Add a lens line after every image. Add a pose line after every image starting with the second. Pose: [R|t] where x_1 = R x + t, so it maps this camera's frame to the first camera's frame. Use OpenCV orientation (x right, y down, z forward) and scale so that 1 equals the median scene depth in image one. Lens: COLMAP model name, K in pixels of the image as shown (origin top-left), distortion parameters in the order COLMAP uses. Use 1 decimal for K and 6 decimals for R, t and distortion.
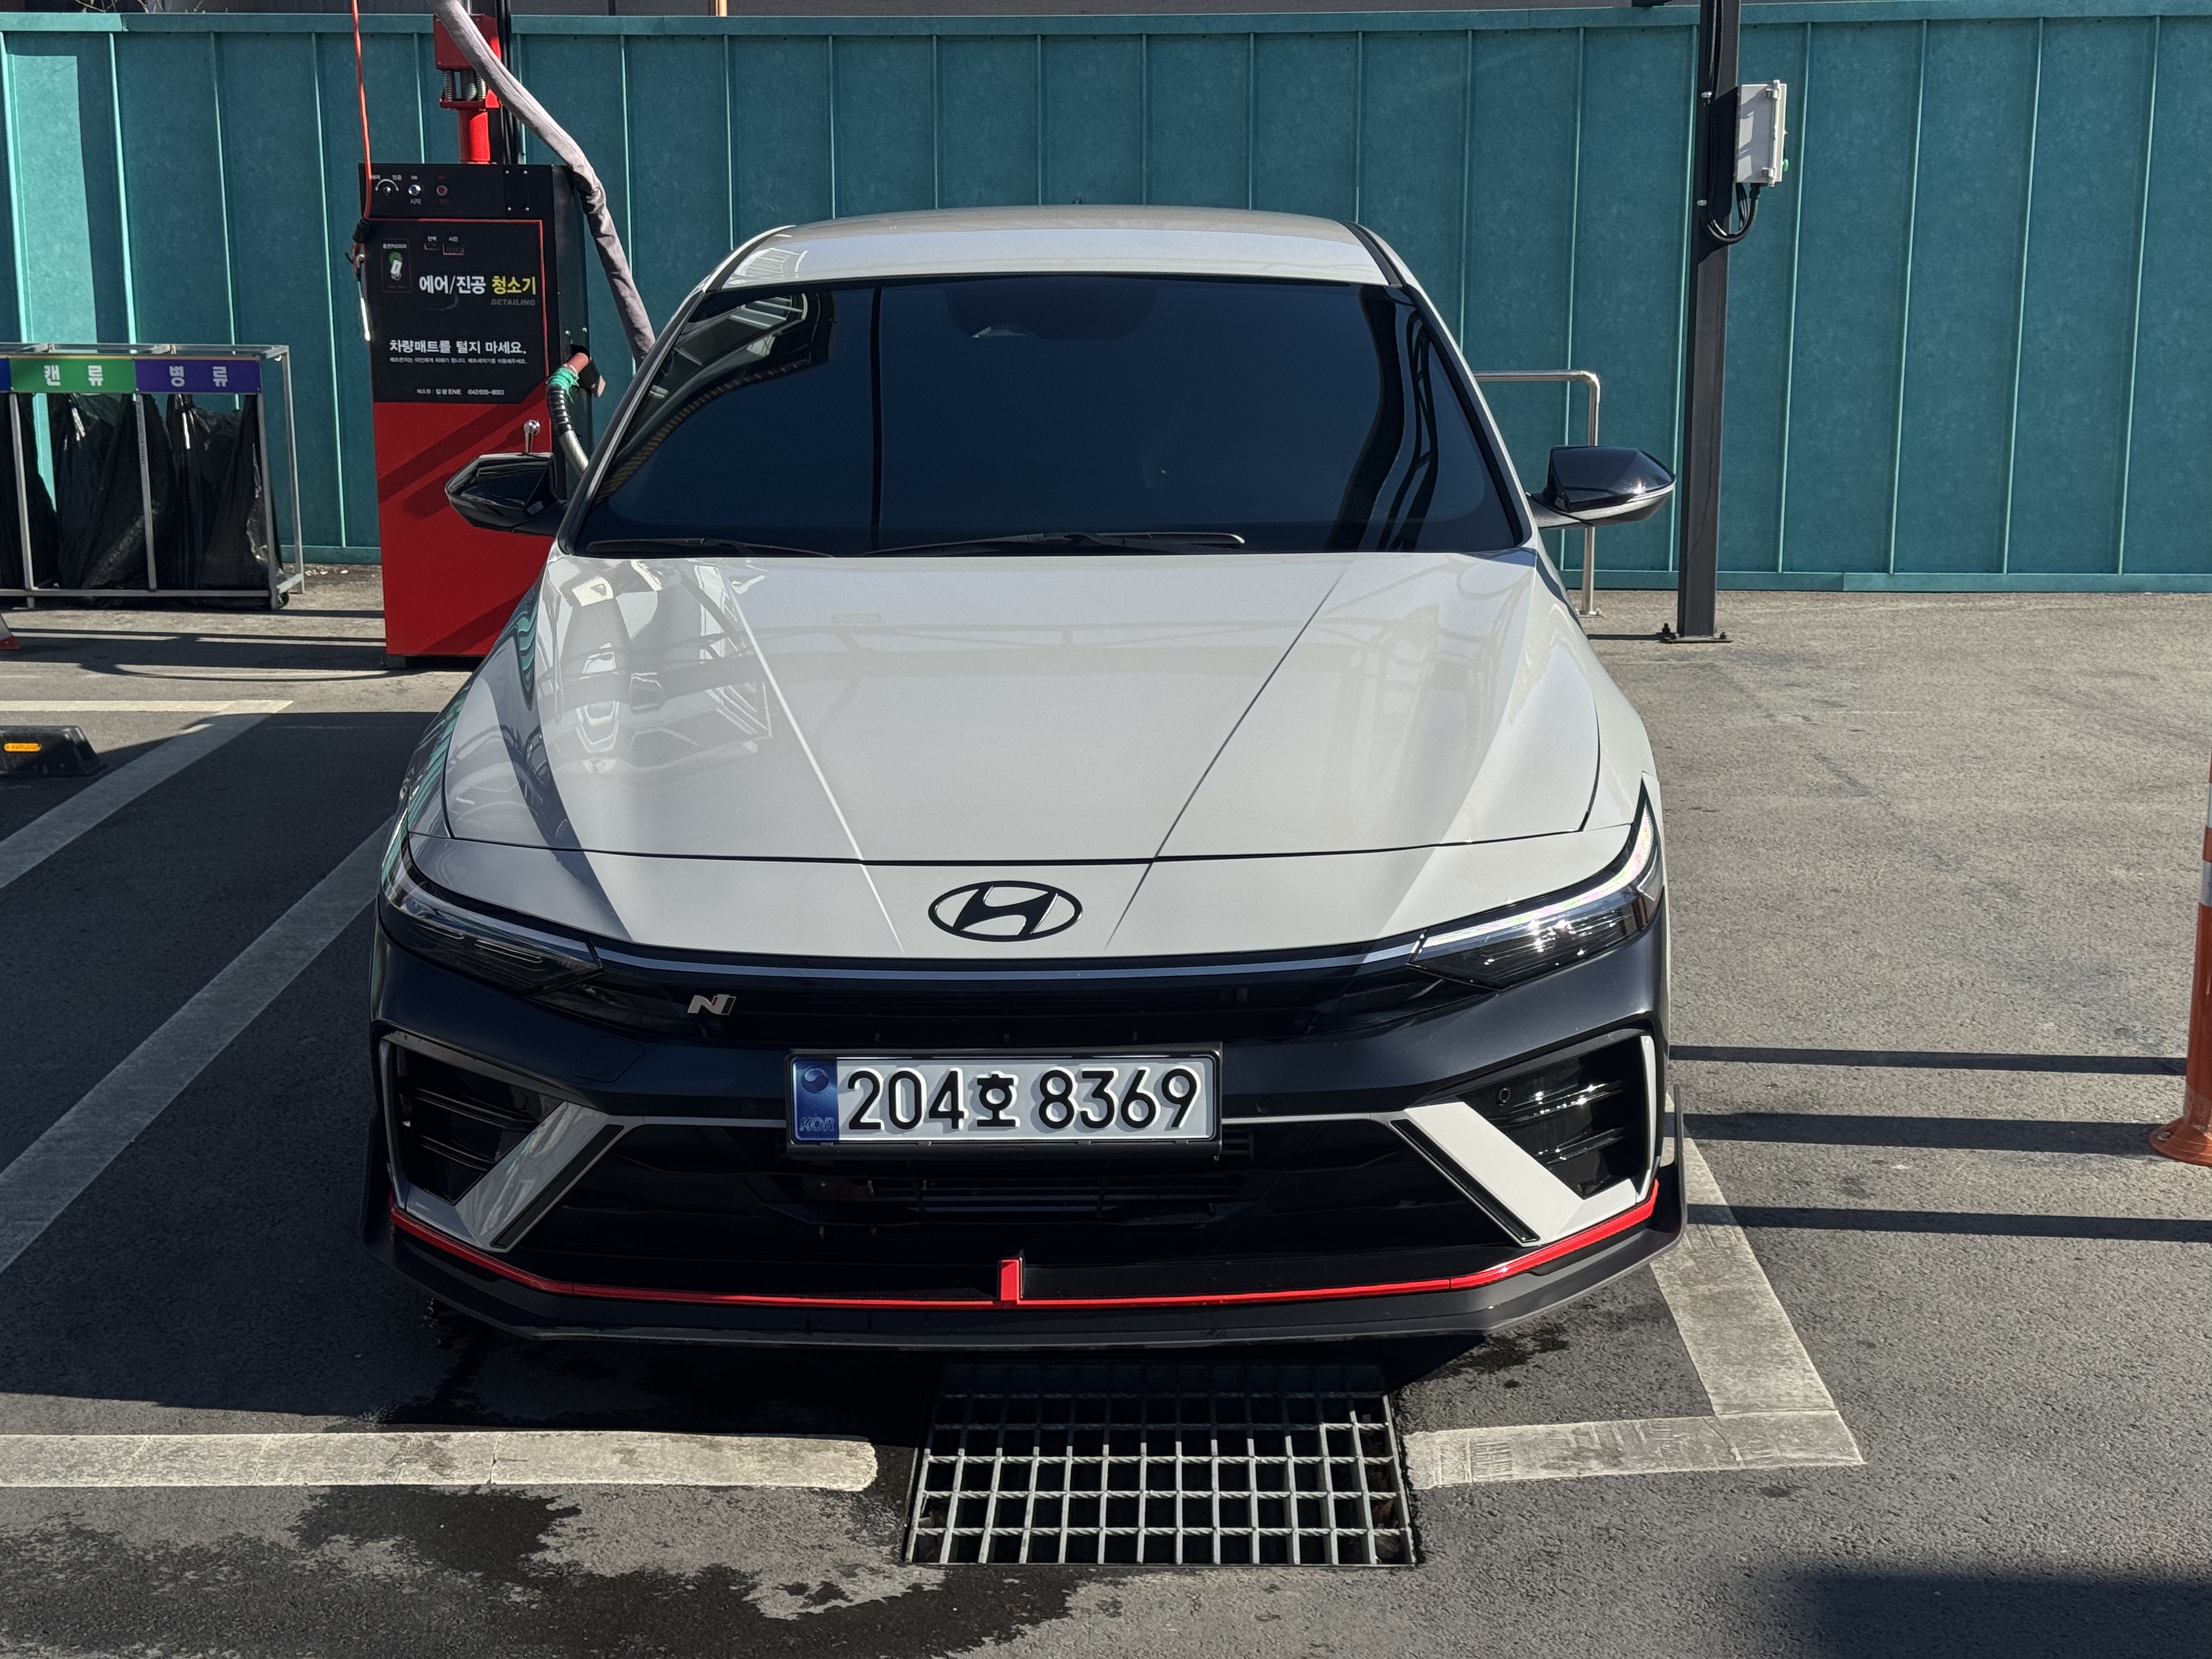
lens RADIAL K [[3119.2, 0, 1106.0], [0, 3119.2, 829.5], [0, 0, 1]] dist [0.213284, -0.473717]
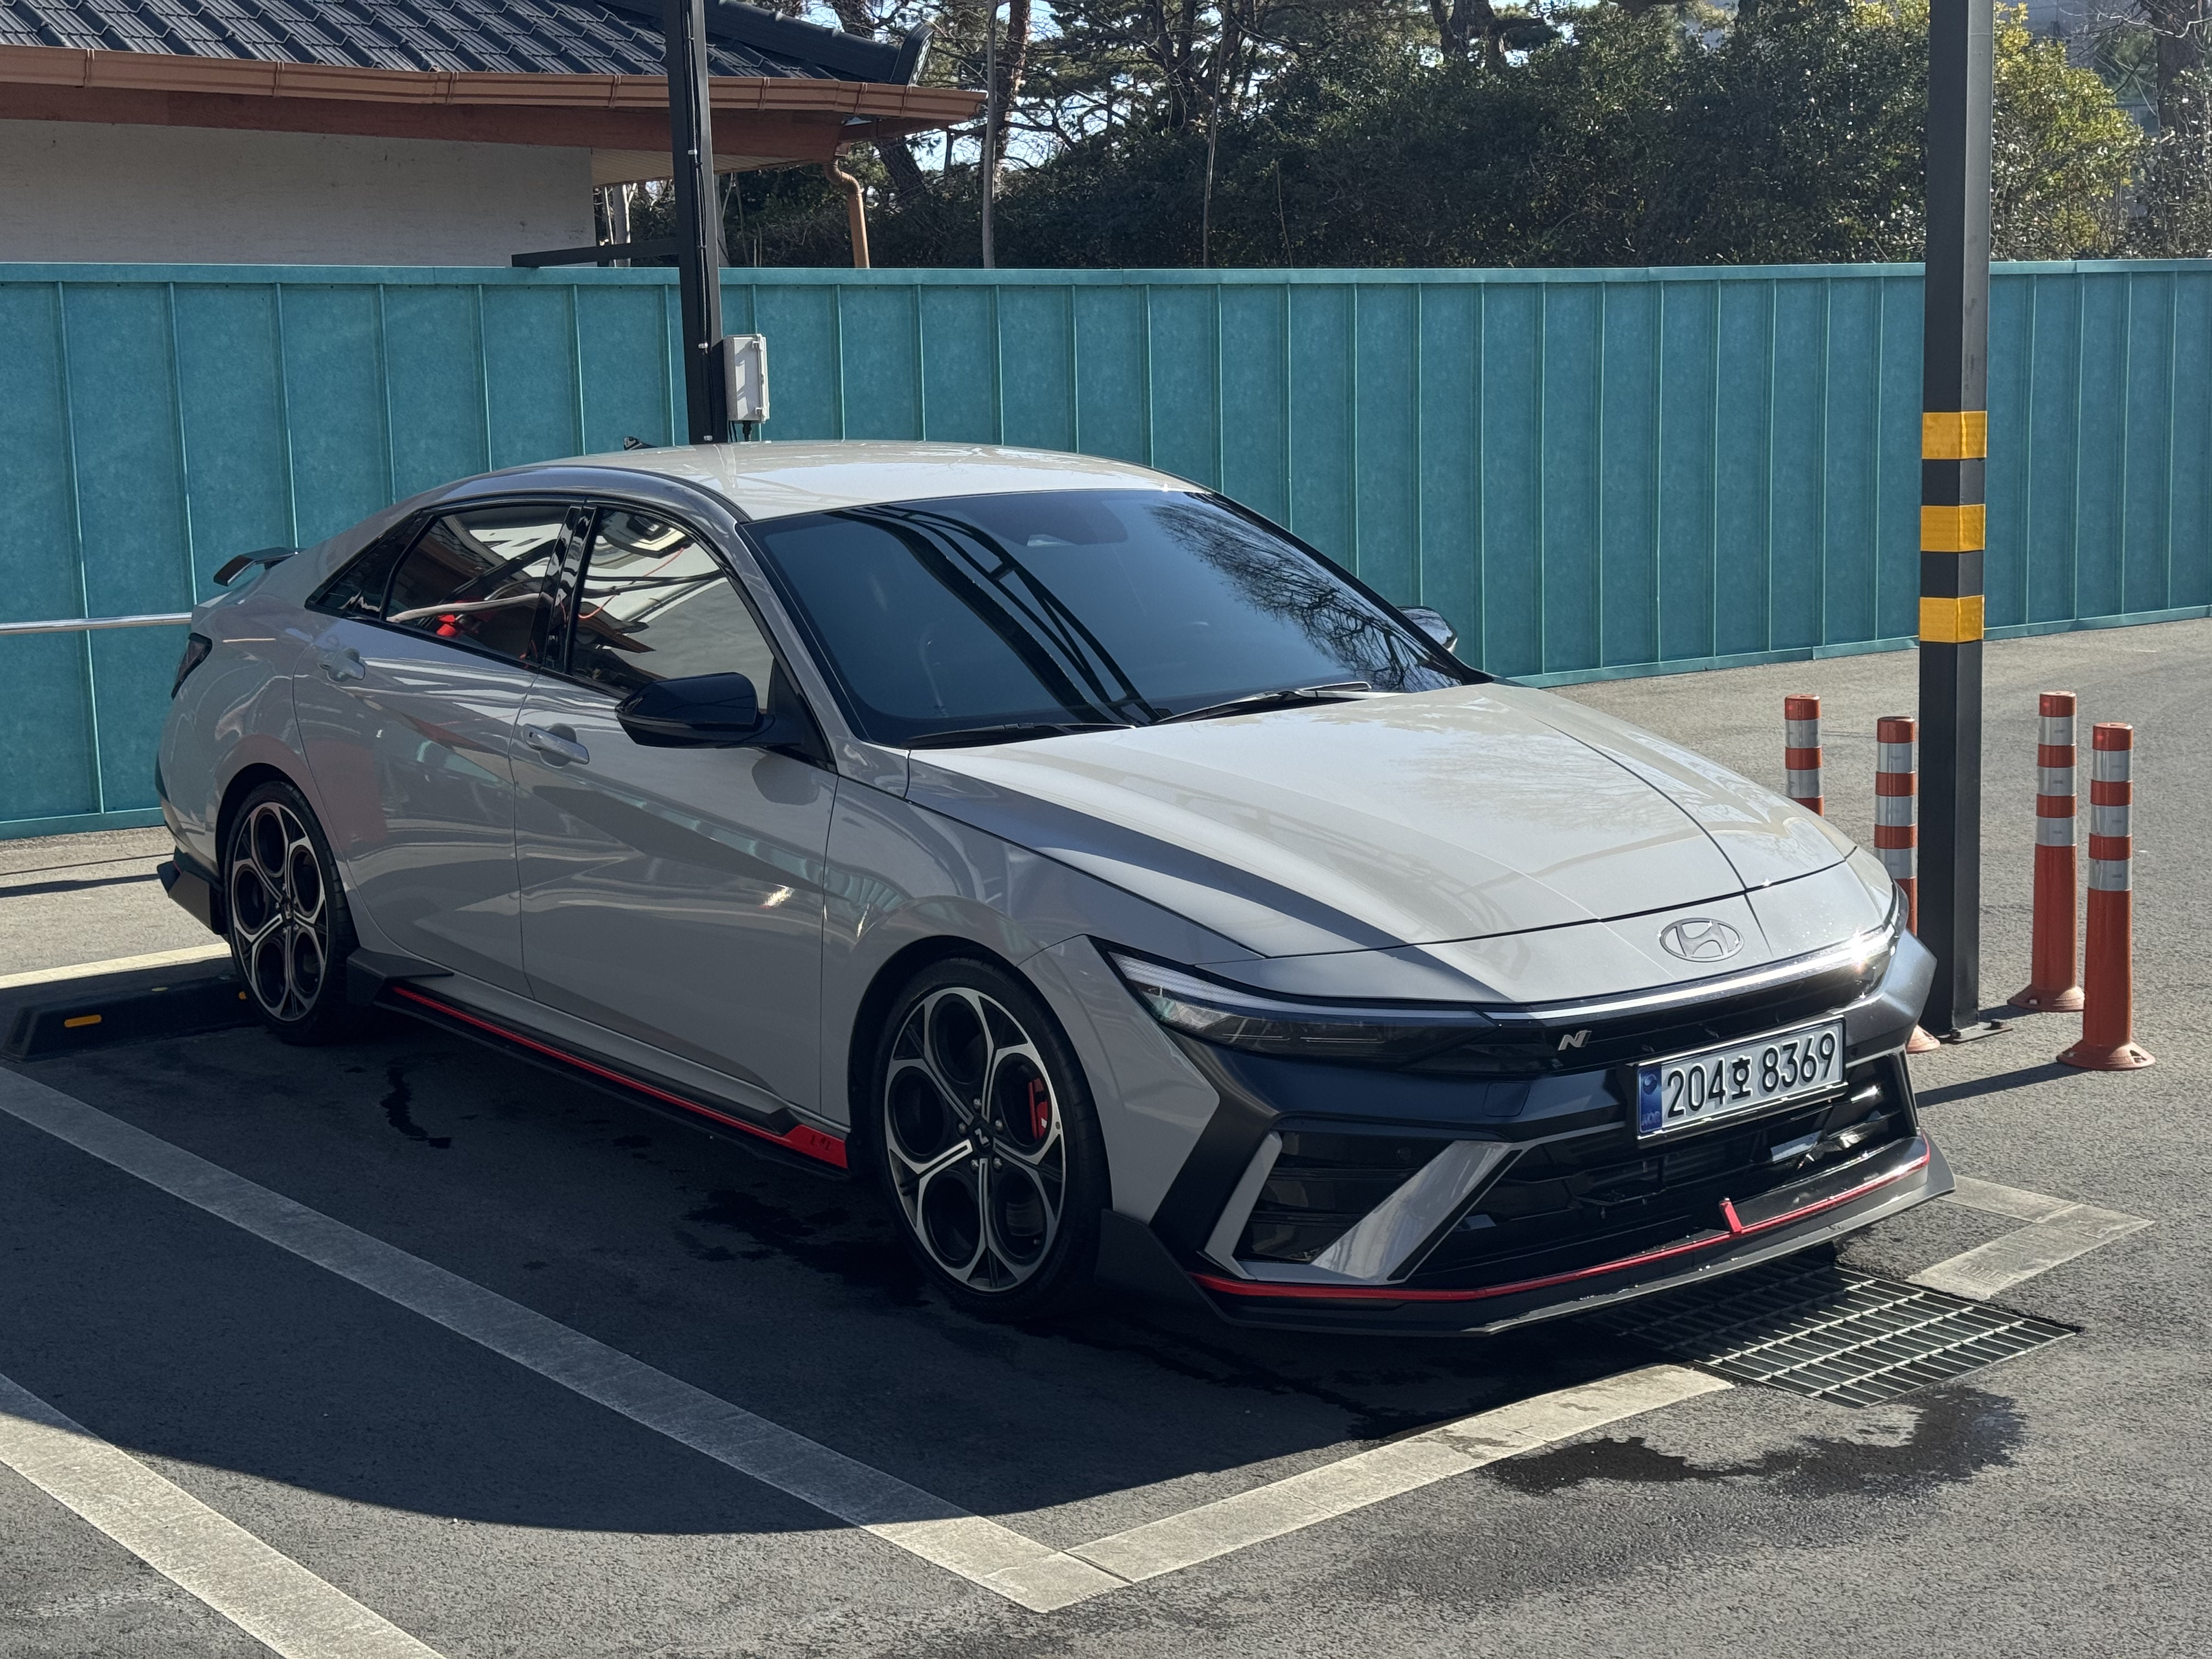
lens RADIAL K [[3119.2, 0, 1106.0], [0, 3119.2, 829.5], [0, 0, 1]] dist [0.213284, -0.473717]
pose [[0.755413, -0.108170, 0.646258, -1.041423], [0.156702, 0.987484, -0.017886, -0.034596], [-0.636235, 0.114781, 0.762909, 0.128955]]
